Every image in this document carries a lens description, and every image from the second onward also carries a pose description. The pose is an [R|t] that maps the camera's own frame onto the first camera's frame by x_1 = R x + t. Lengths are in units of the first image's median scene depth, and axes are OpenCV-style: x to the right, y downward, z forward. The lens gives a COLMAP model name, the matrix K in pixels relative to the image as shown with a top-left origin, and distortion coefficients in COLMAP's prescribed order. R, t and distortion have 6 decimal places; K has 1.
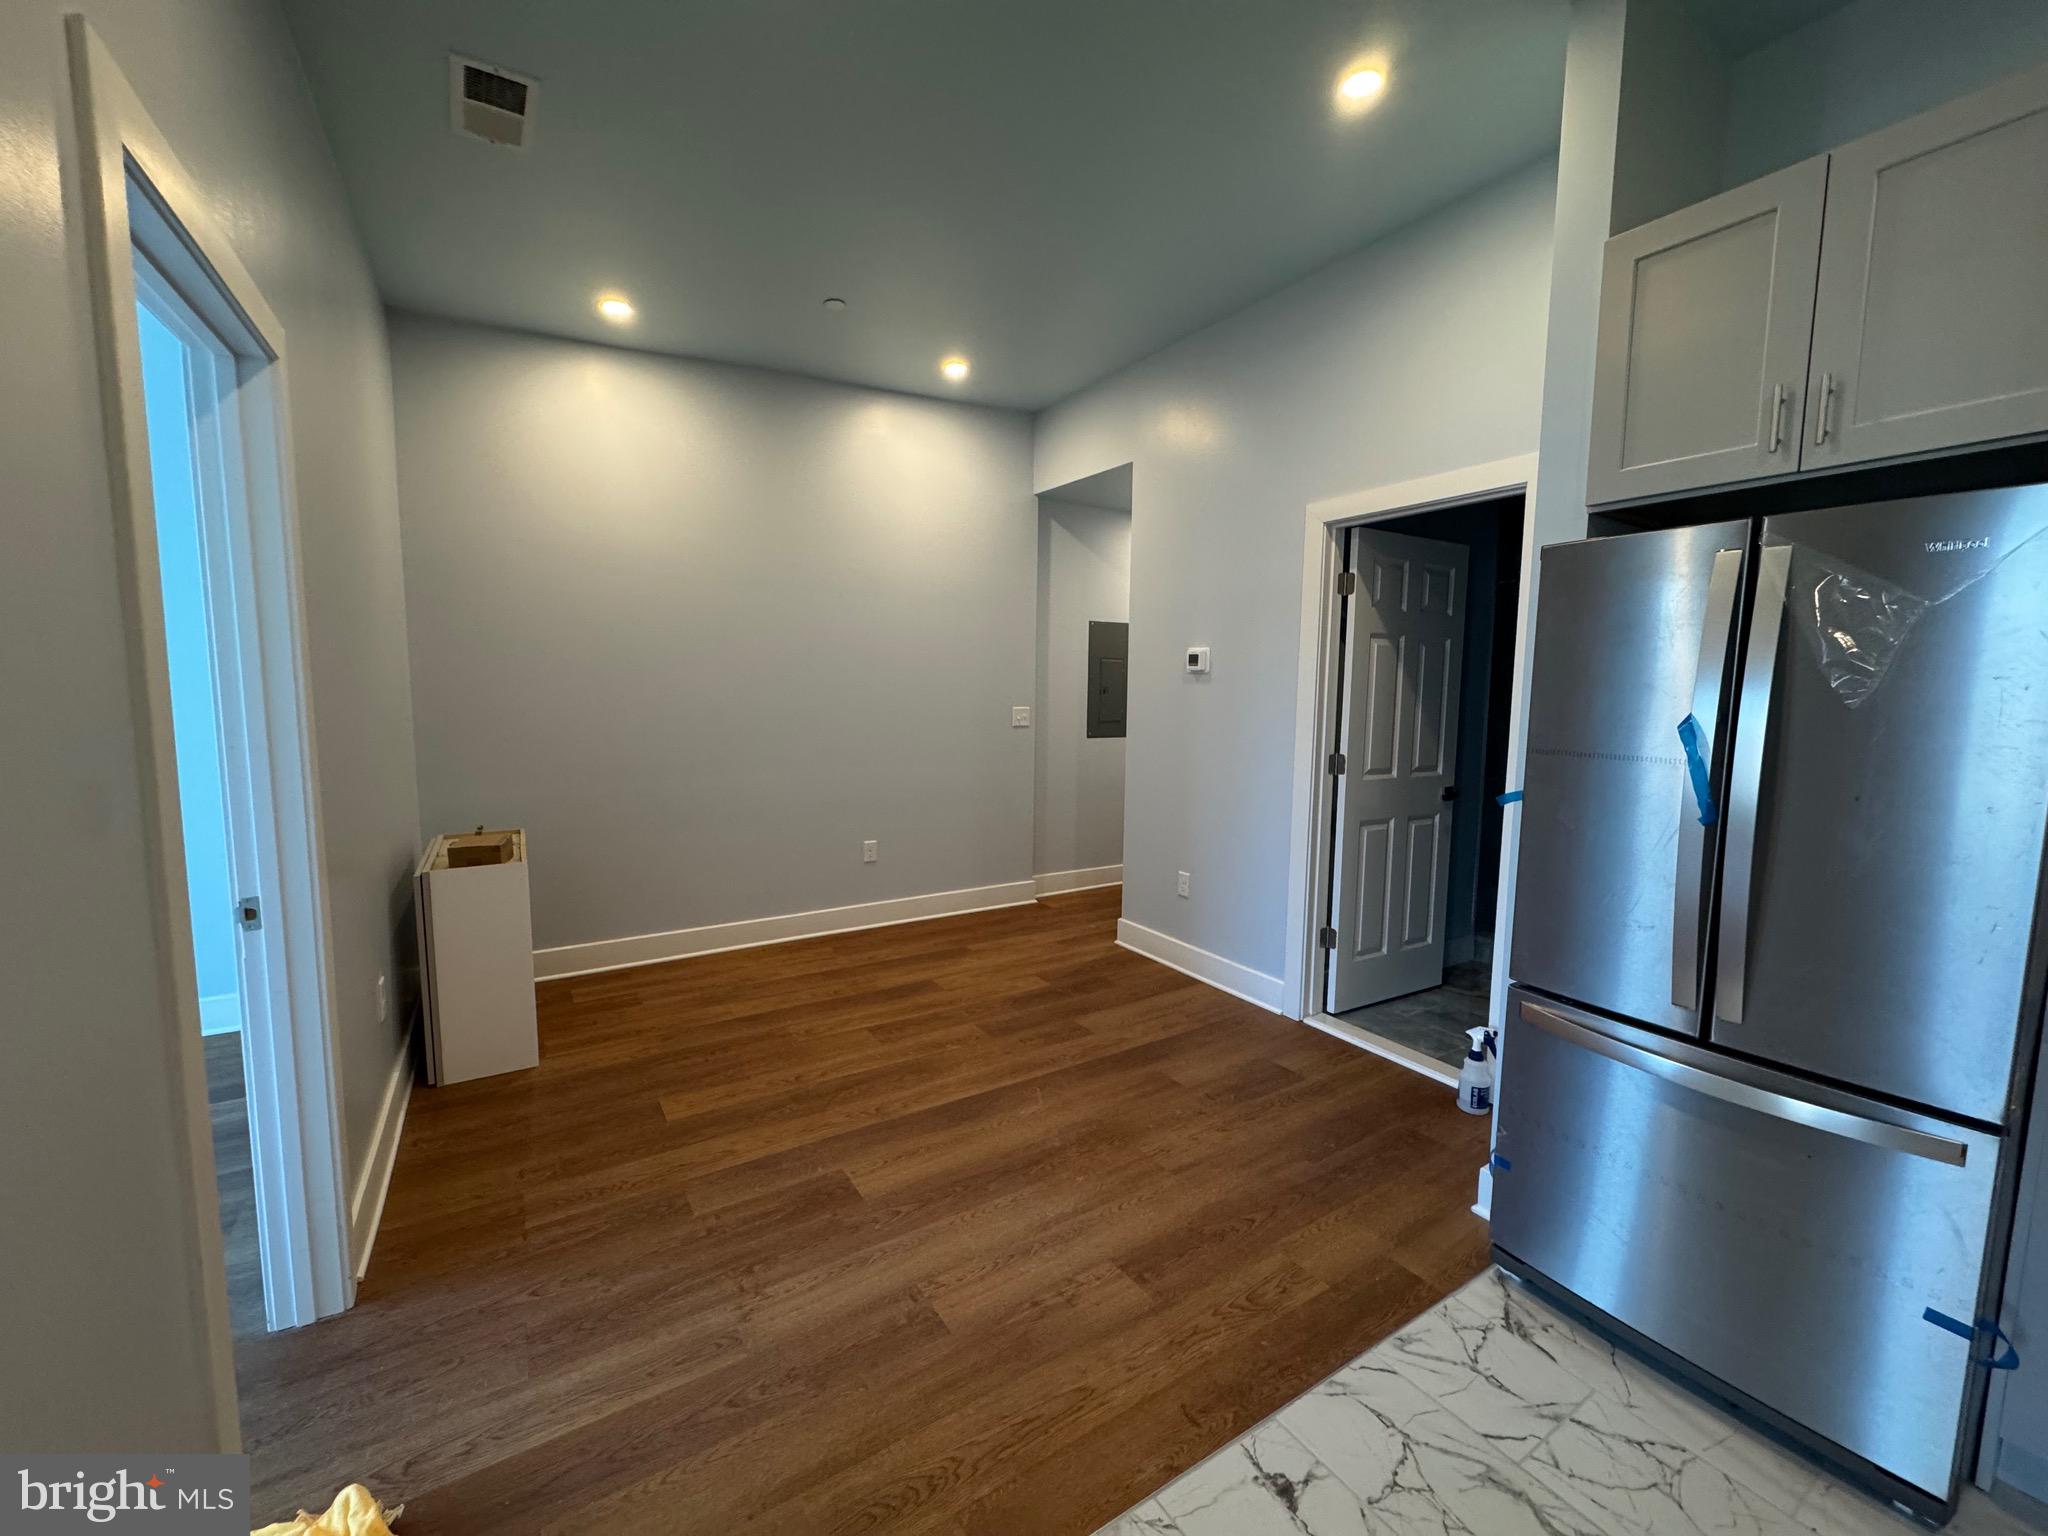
lens RADIAL K [[809.8, 0, 1024.0], [0, 809.8, 768.0], [0, 0, 1]] dist [-0.001855, -0.000217]
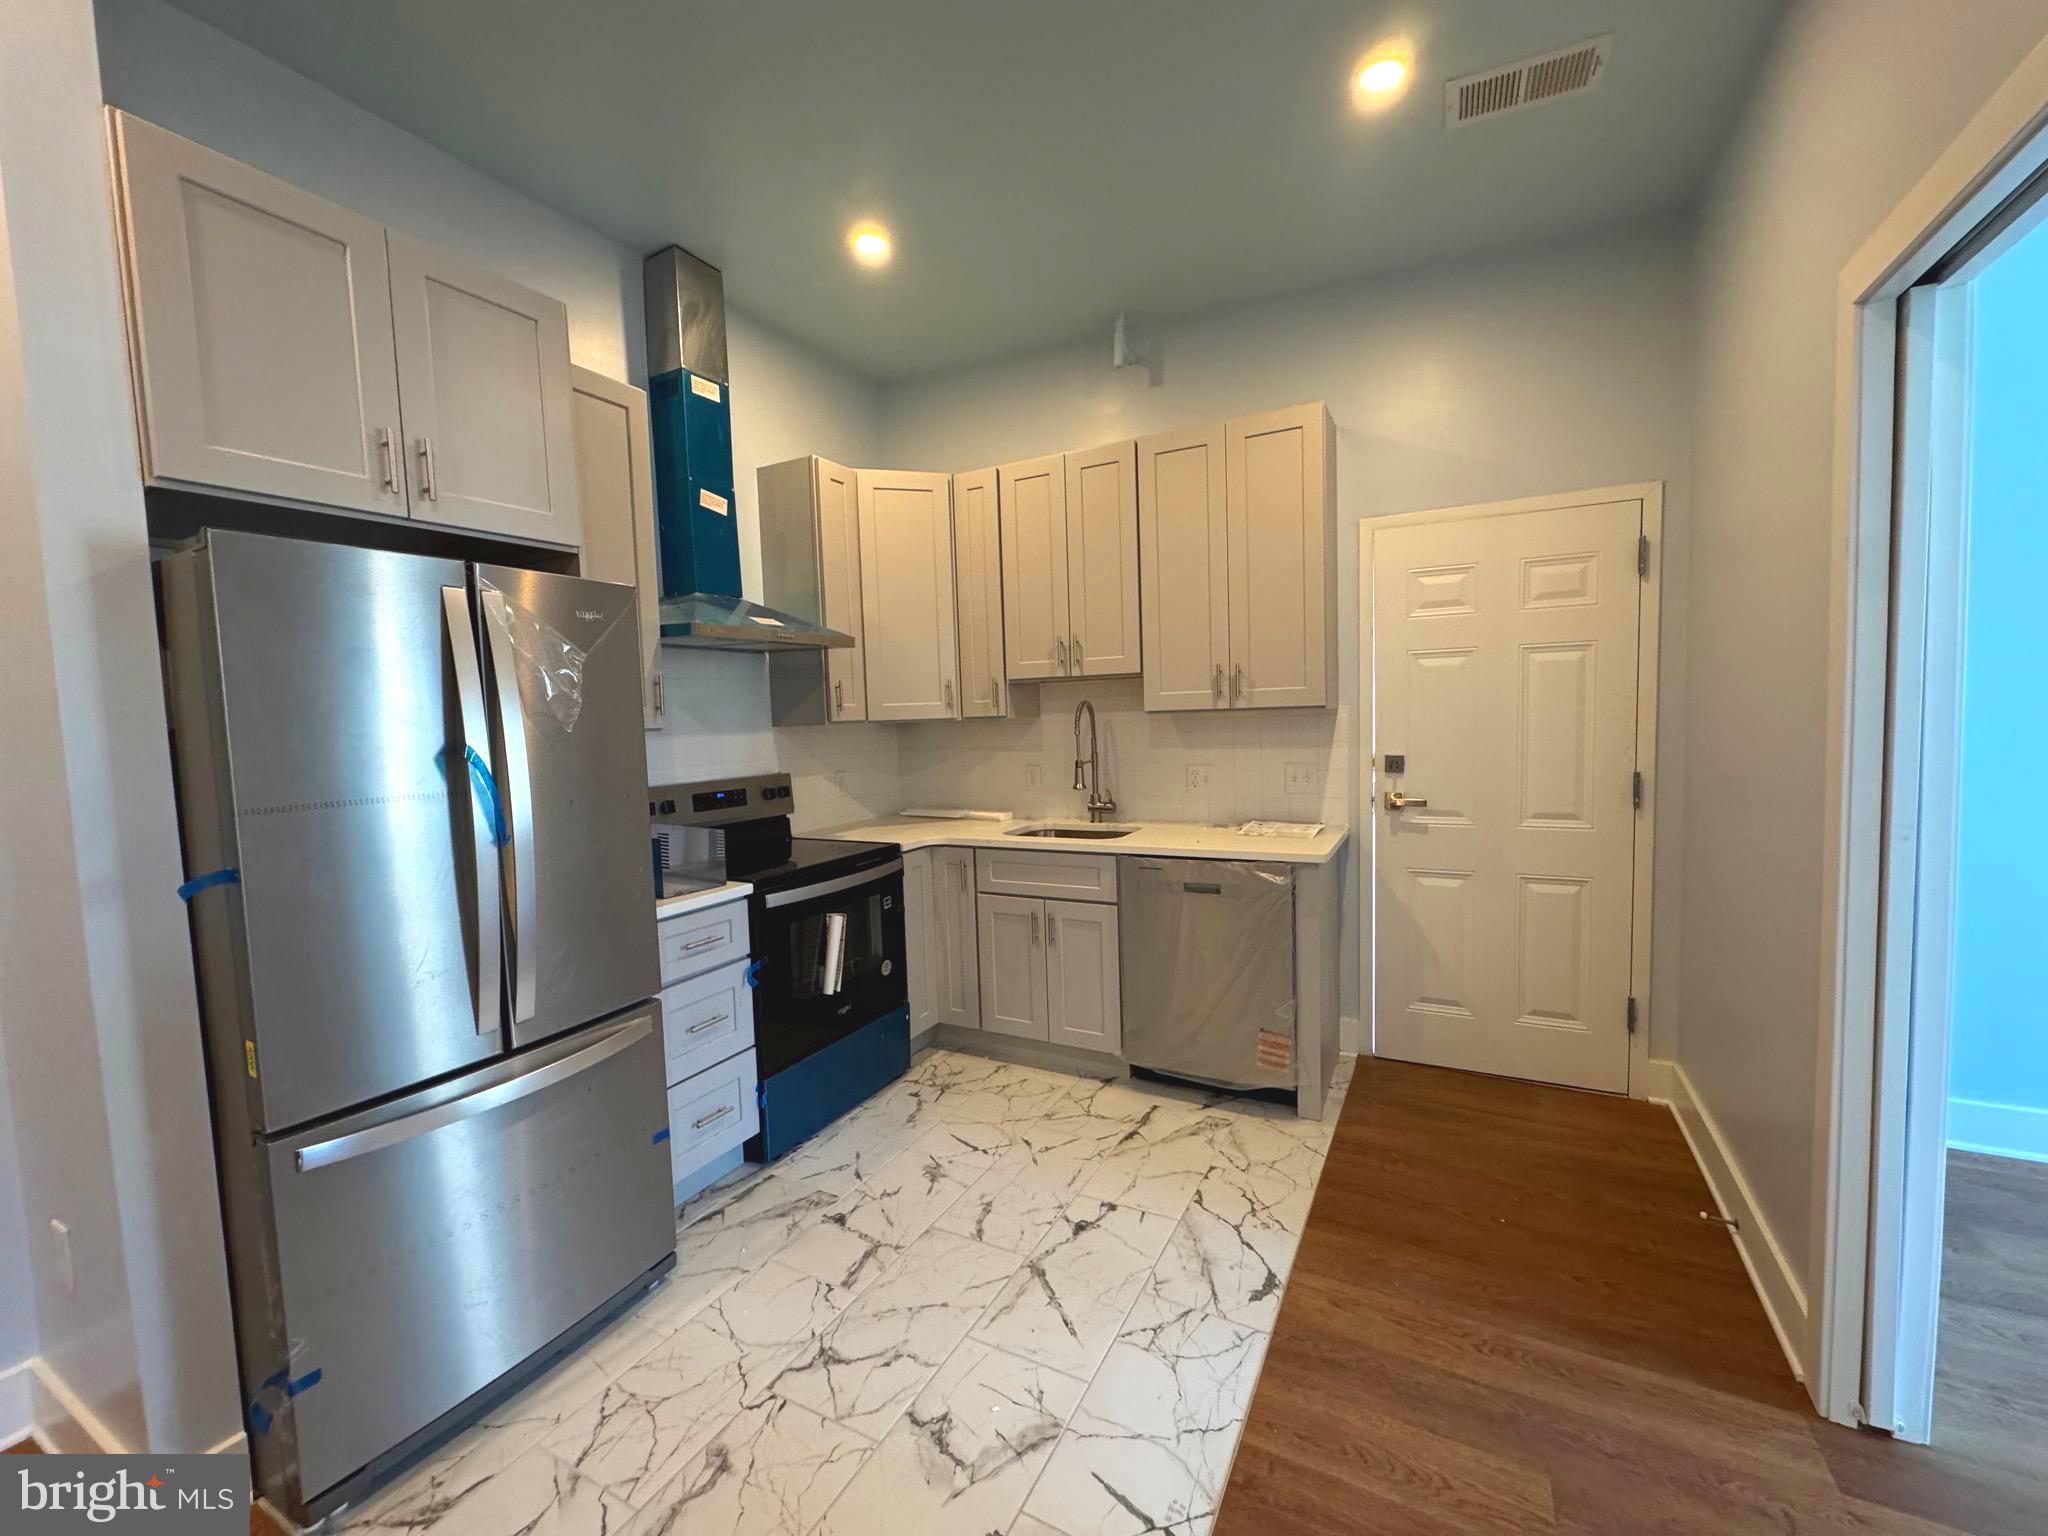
lens RADIAL K [[809.8, 0, 1024.0], [0, 809.8, 768.0], [0, 0, 1]] dist [-0.001855, -0.000217]
pose [[-0.486204, -0.055499, 0.872081, -0.390847], [0.116702, 0.984917, 0.127744, -0.084161], [-0.866017, 0.163883, -0.472394, 0.863923]]
